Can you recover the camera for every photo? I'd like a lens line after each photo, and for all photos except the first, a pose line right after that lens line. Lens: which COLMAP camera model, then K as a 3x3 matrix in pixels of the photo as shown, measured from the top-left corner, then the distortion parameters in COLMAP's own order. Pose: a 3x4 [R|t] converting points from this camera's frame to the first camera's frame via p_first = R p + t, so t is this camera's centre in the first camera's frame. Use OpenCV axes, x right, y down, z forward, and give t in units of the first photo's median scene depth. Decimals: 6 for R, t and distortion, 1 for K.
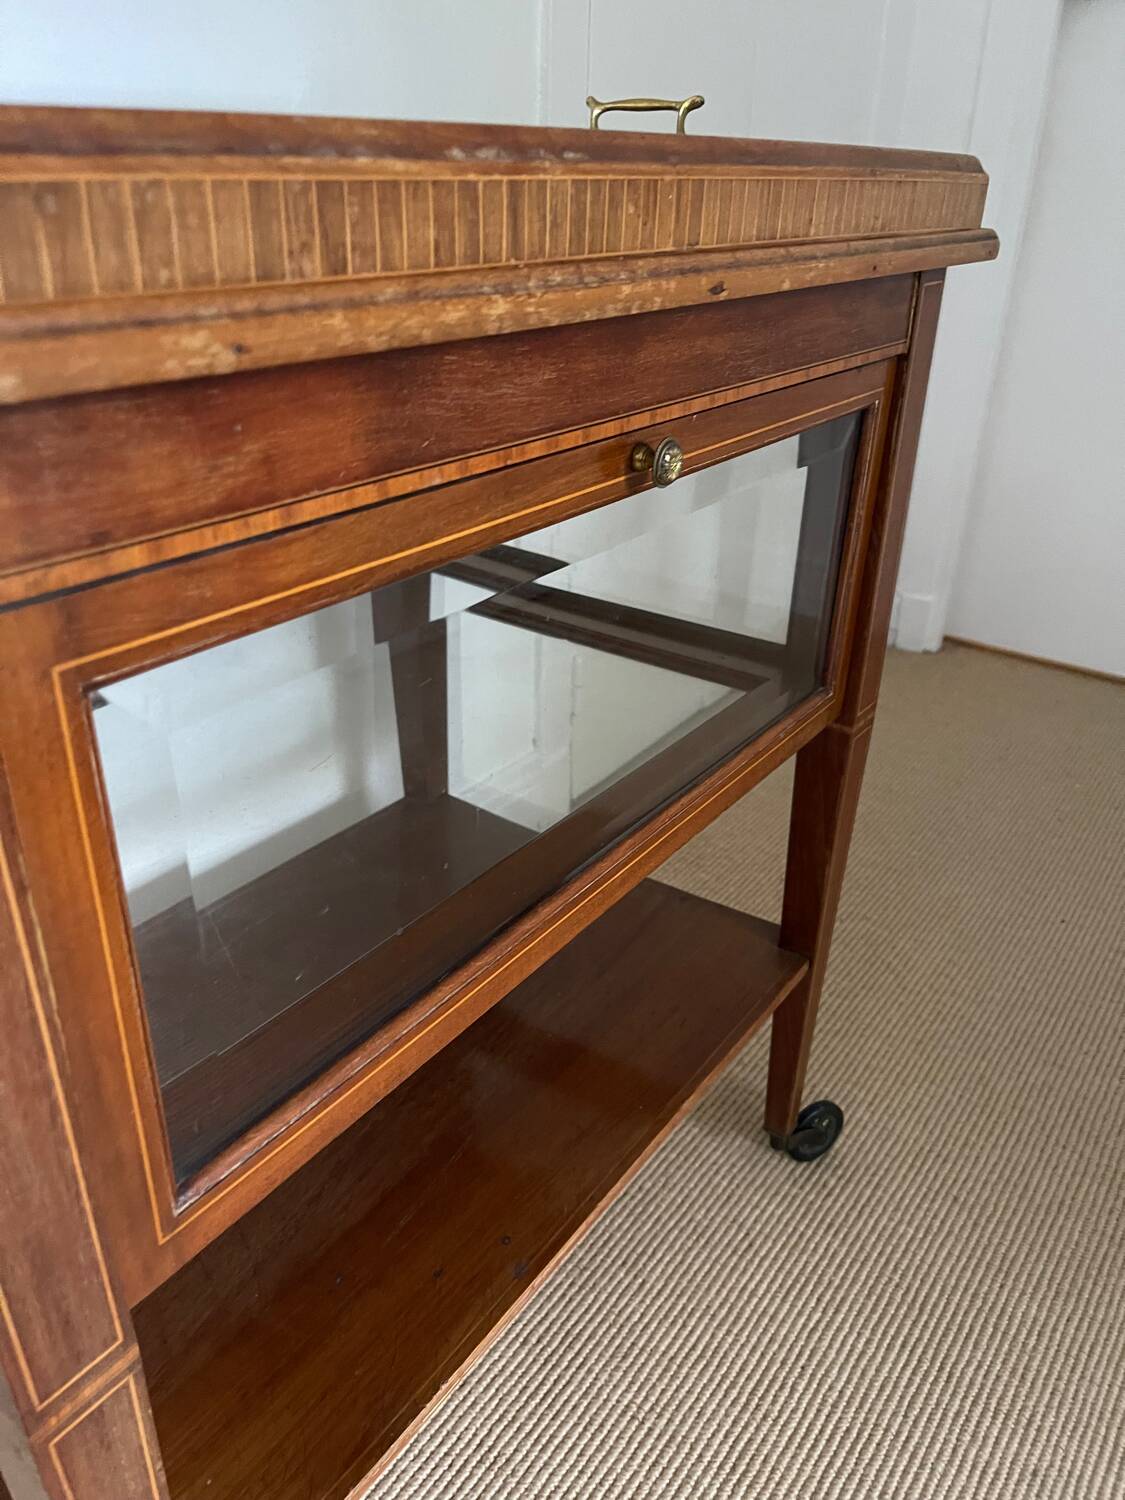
lens RADIAL K [[1157.8, 0, 582.6], [0, 1157.8, 762.1], [0, 0, 1]] dist [0.057659, -0.086716]
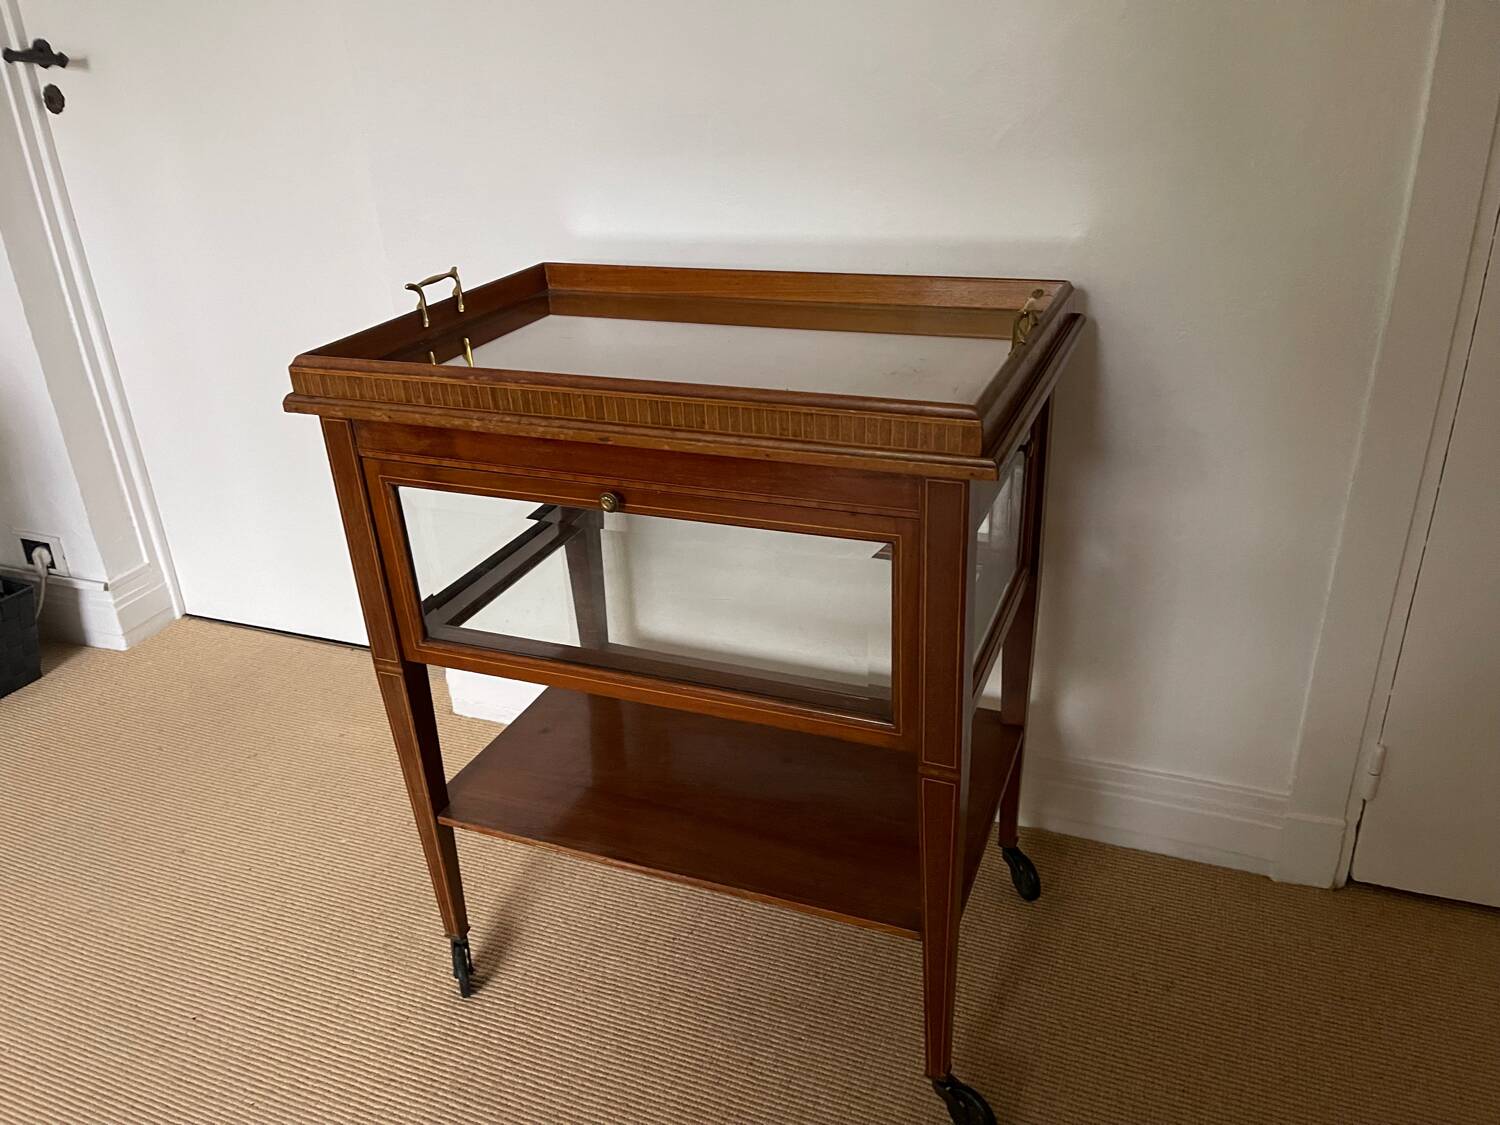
lens RADIAL K [[1157.8, 0, 751.2], [0, 1157.8, 571.6], [0, 0, 1]] dist [0.057659, -0.086716]
pose [[0.206849, 0.390874, -0.896901, 2.876457], [-0.398416, 0.870925, 0.287669, -1.178853], [0.893576, 0.297836, 0.335880, 0.709646]]
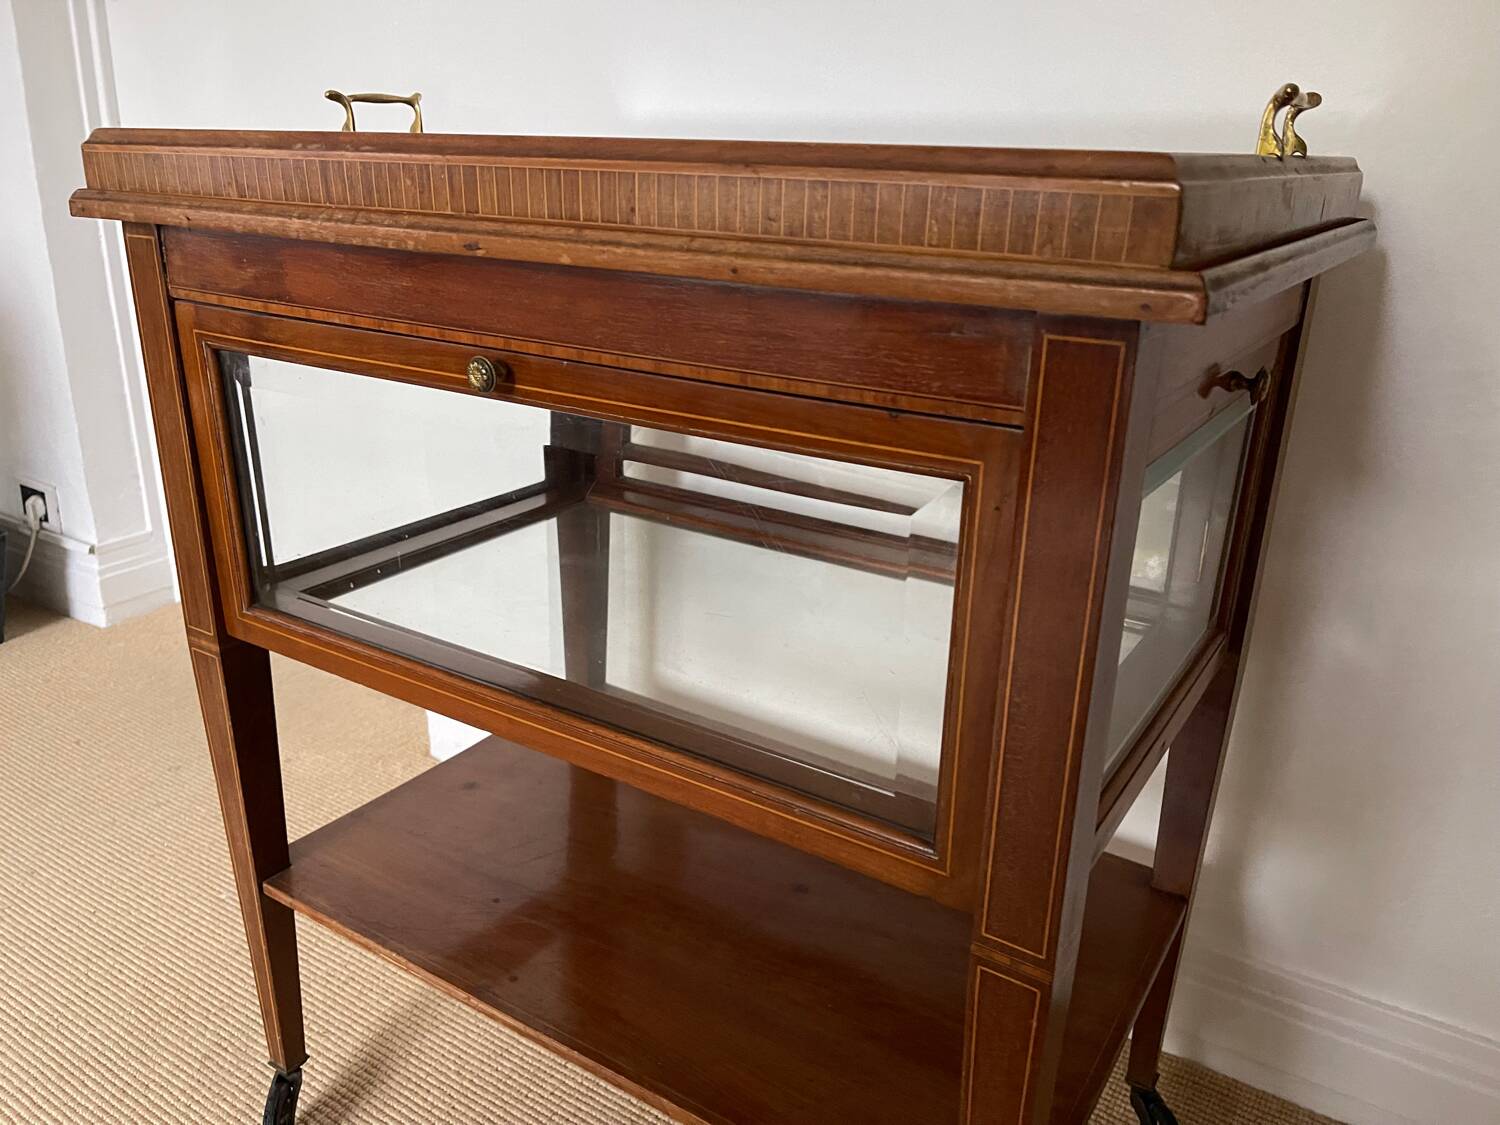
lens RADIAL K [[1157.8, 0, 751.2], [0, 1157.8, 571.6], [0, 0, 1]] dist [0.057659, -0.086716]
pose [[0.025415, 0.320207, -0.947007, 1.786835], [-0.477204, 0.836298, 0.269966, -0.742692], [0.878425, 0.445054, 0.174059, 1.496697]]
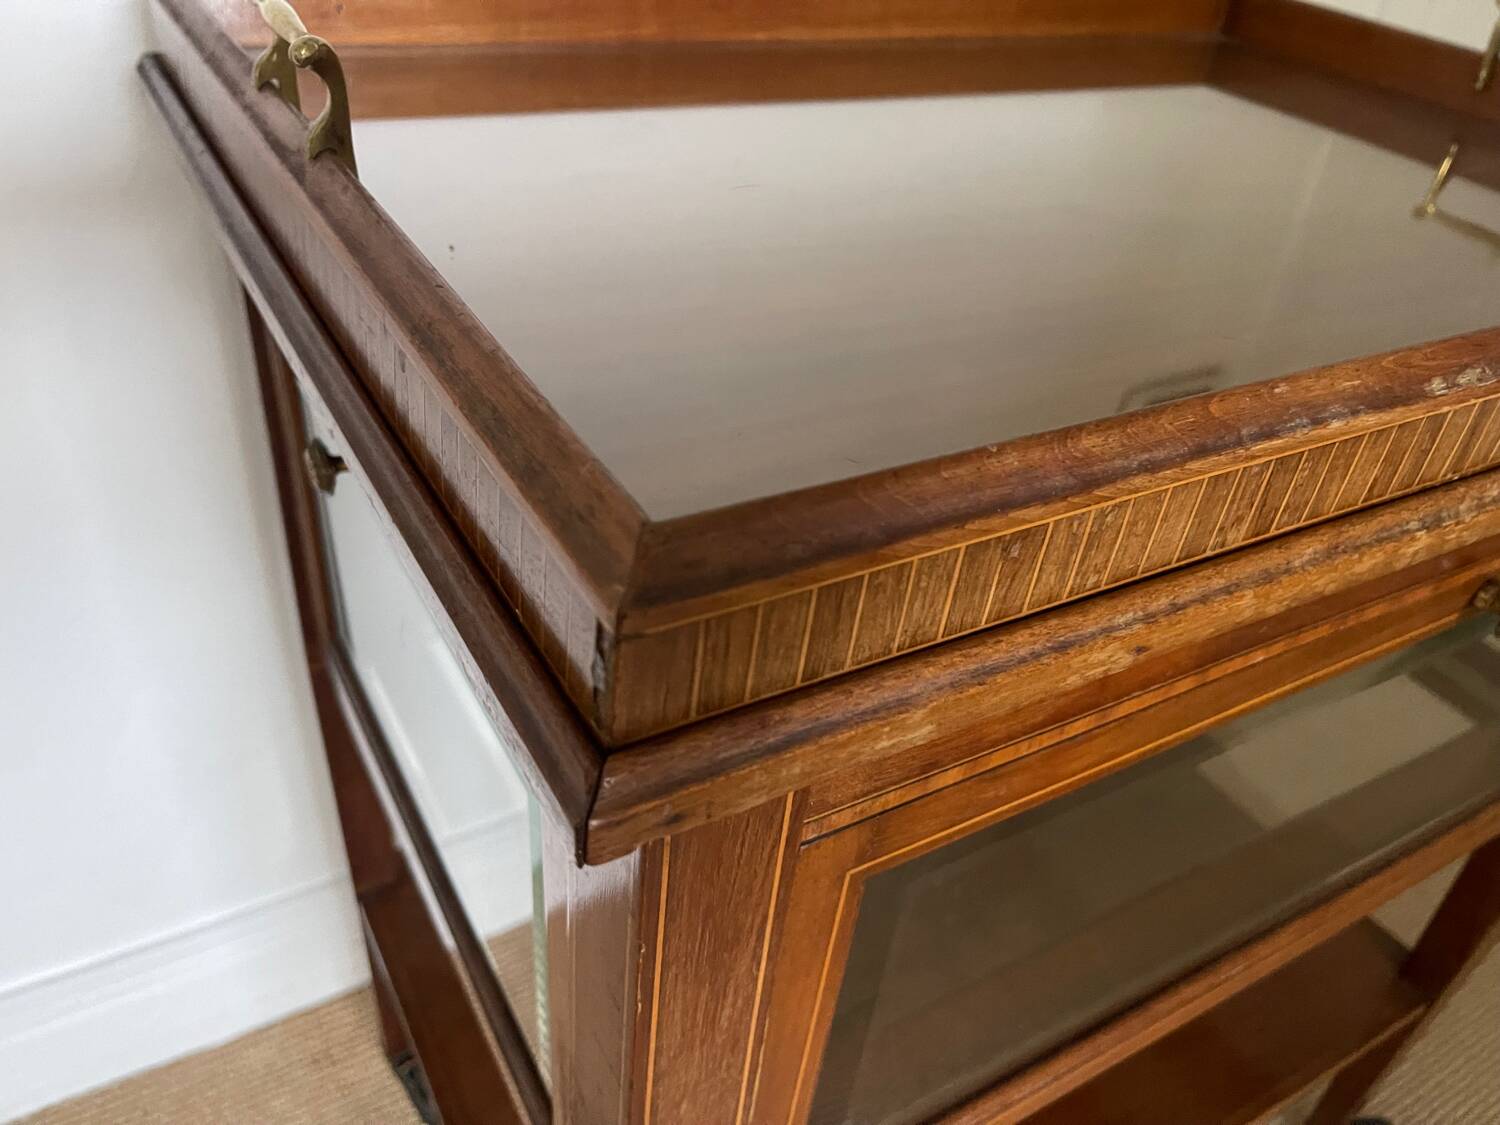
lens RADIAL K [[1157.8, 0, 751.2], [0, 1157.8, 571.6], [0, 0, 1]] dist [0.057659, -0.086716]
pose [[0.905313, 0.293540, -0.306991, -0.235800], [-0.257527, 0.954104, 0.152854, -0.362656], [0.337770, -0.059322, 0.939357, 0.036064]]
